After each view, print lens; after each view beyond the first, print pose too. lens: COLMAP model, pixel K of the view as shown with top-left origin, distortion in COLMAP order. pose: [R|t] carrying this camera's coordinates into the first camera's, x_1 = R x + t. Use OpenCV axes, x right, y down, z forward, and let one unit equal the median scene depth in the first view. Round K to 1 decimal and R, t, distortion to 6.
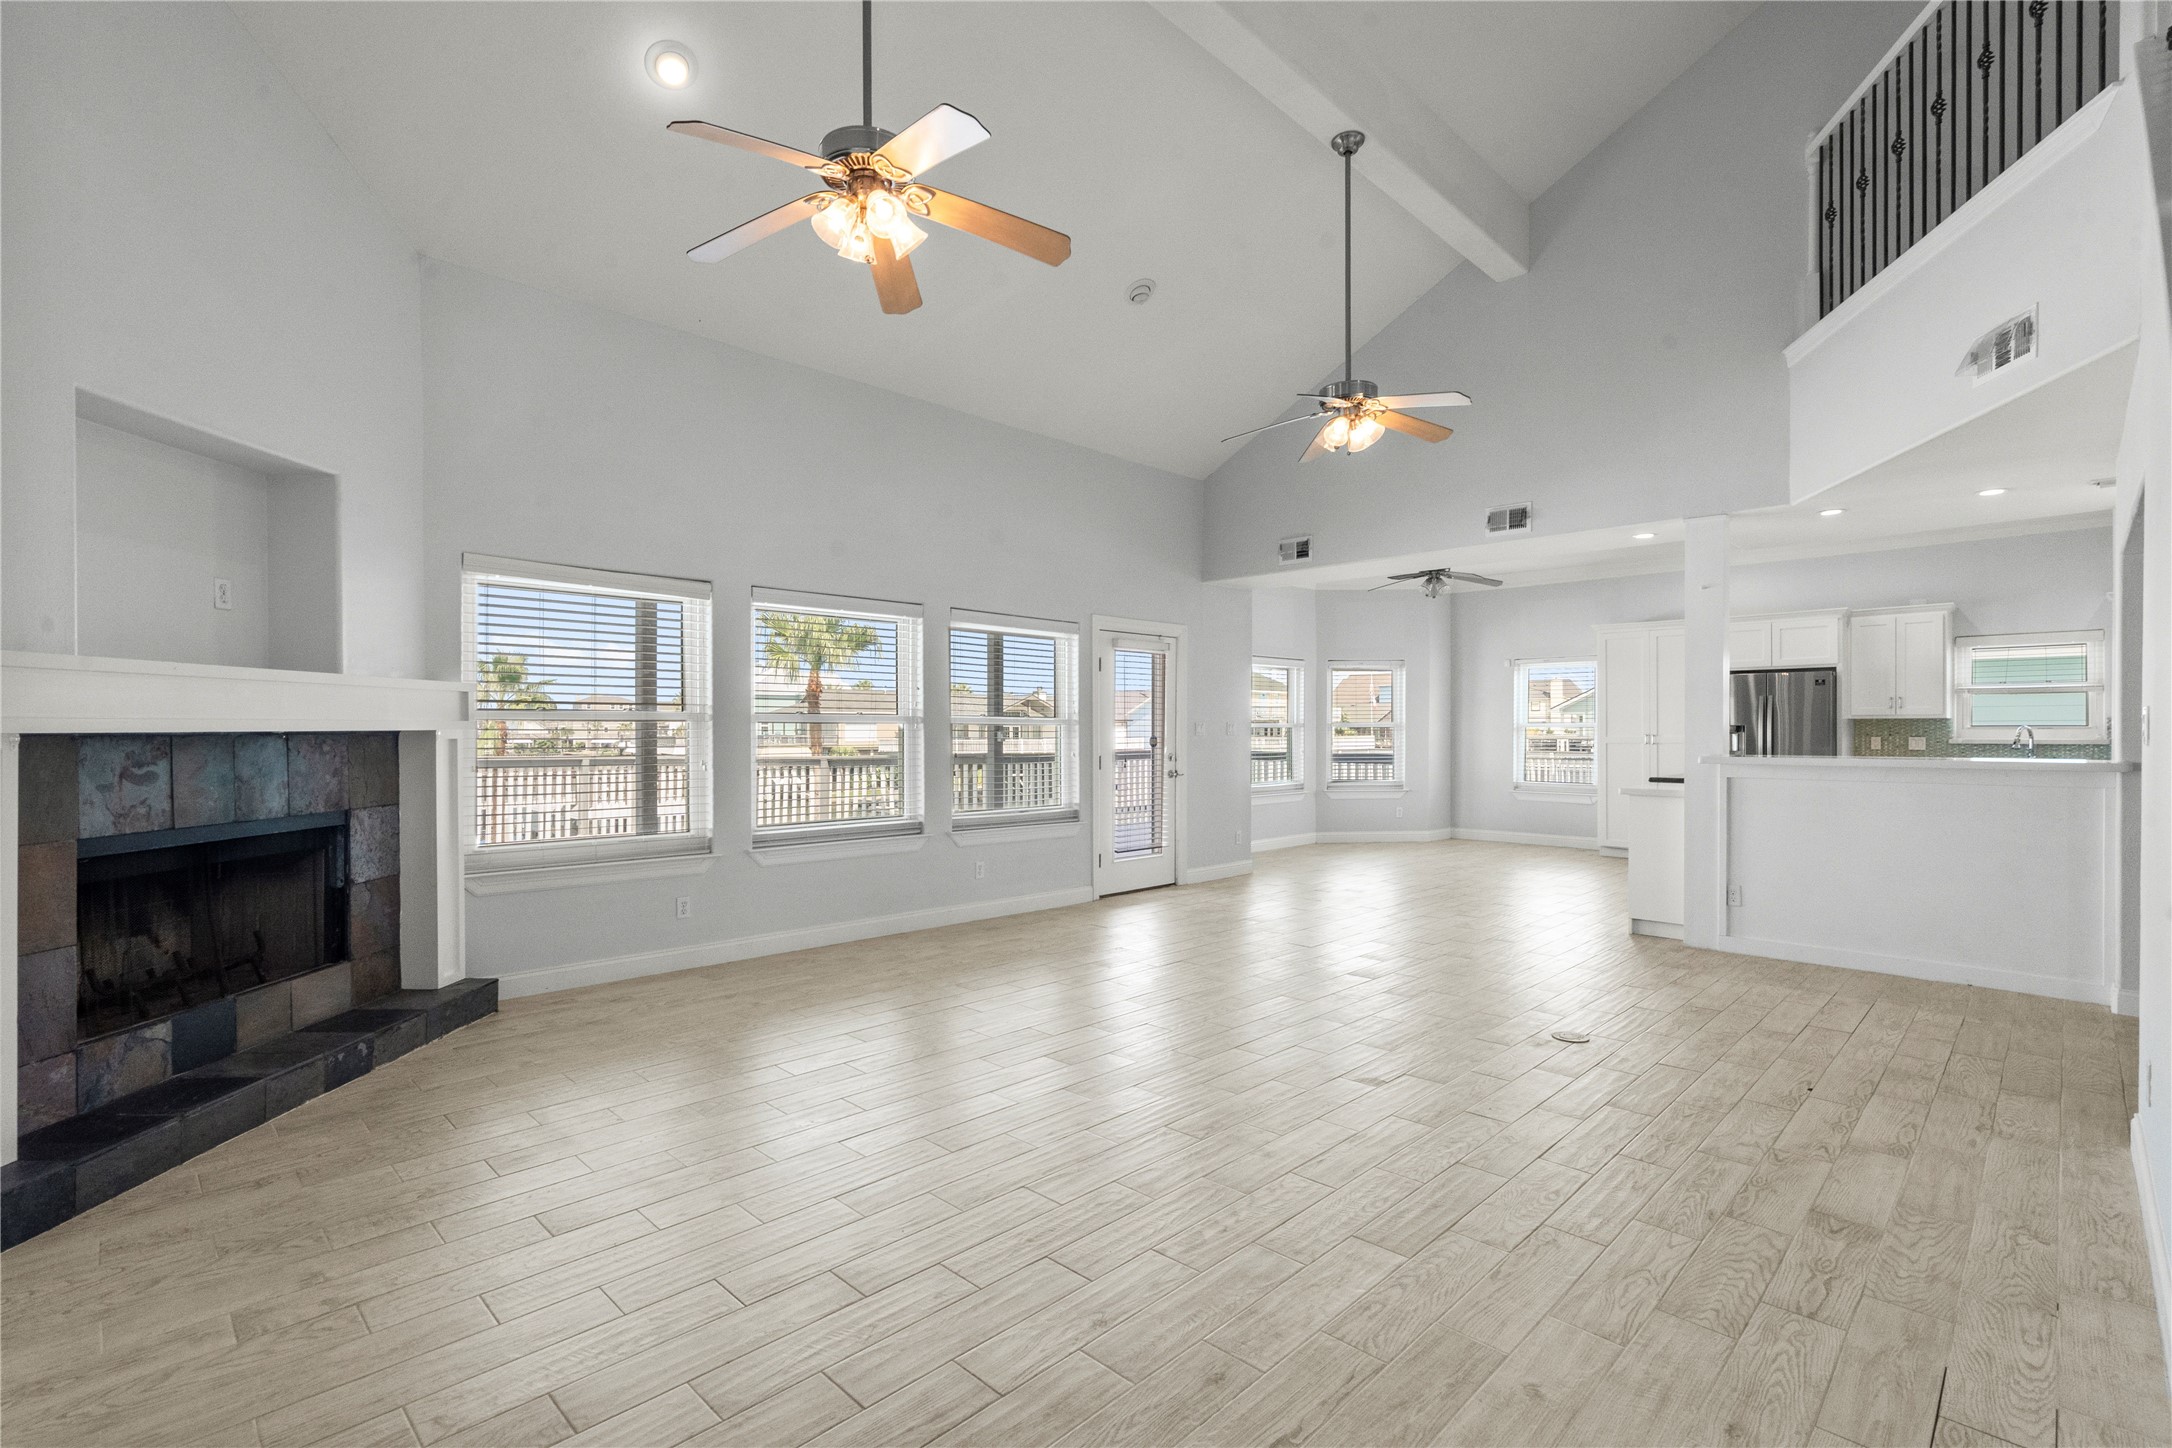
lens RADIAL K [[998.6, 0, 1080.2], [0, 998.6, 734.6], [0, 0, 1]] dist [0.000032, 0.001301]
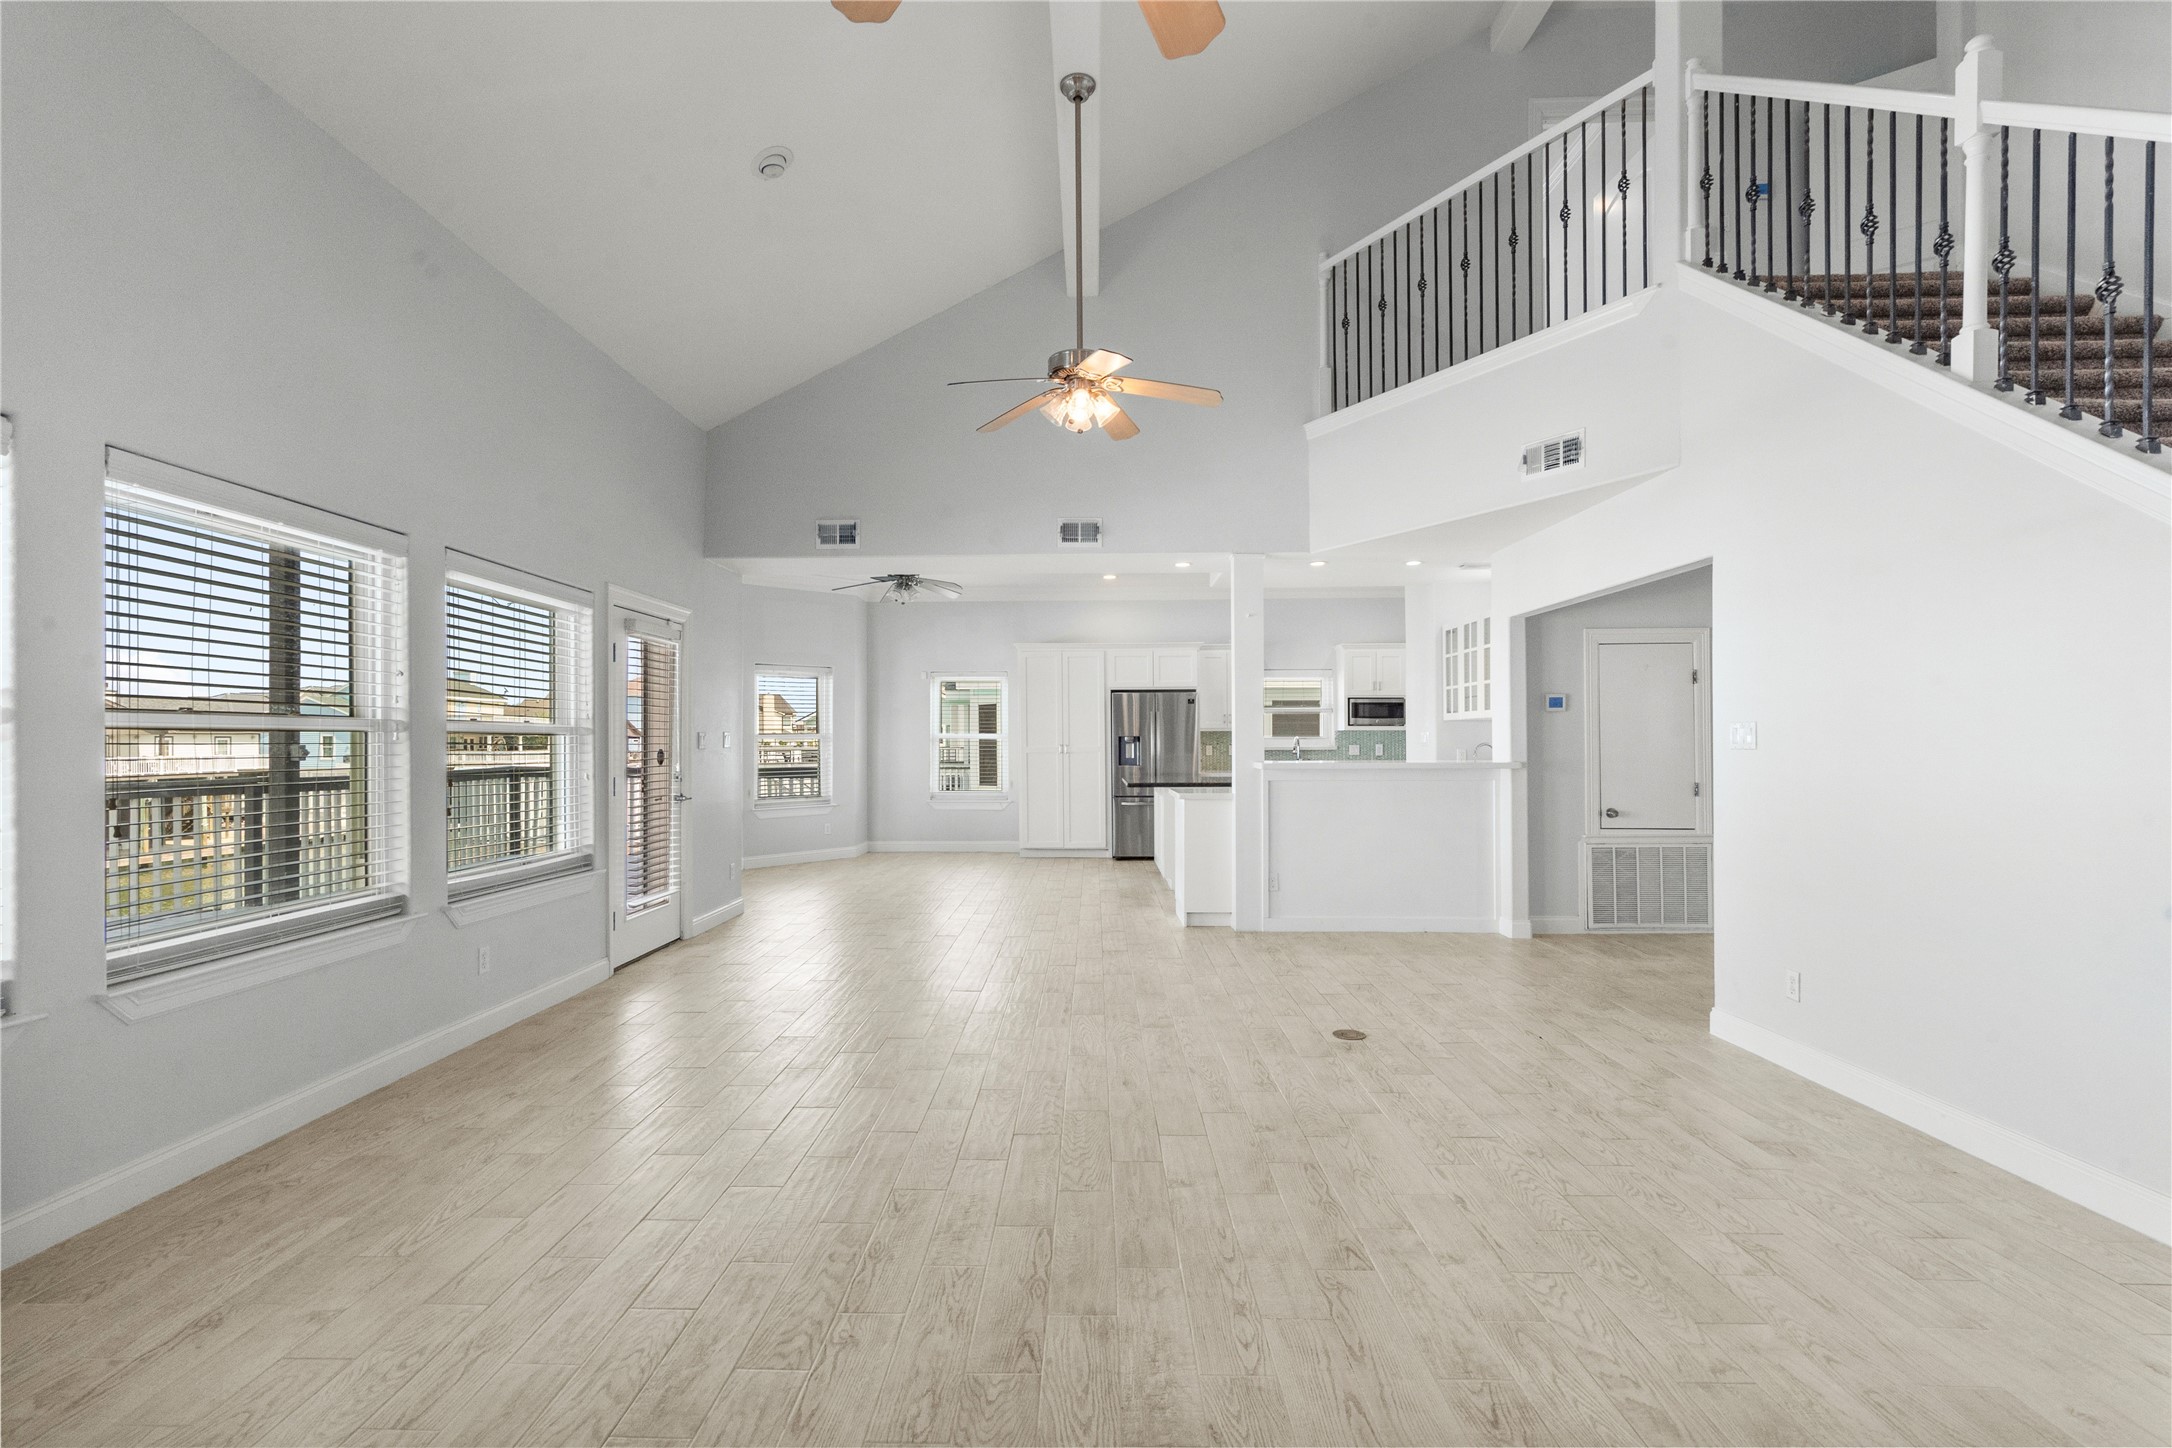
lens RADIAL K [[990.5, 0, 1062.7], [0, 990.5, 735.9], [0, 0, 1]] dist [0.003071, 0.001296]
pose [[0.724409, 0.001379, 0.689370, -0.282933], [0.005746, 0.999951, -0.008039, -0.001380], [-0.689347, 0.009784, 0.724365, 0.292651]]
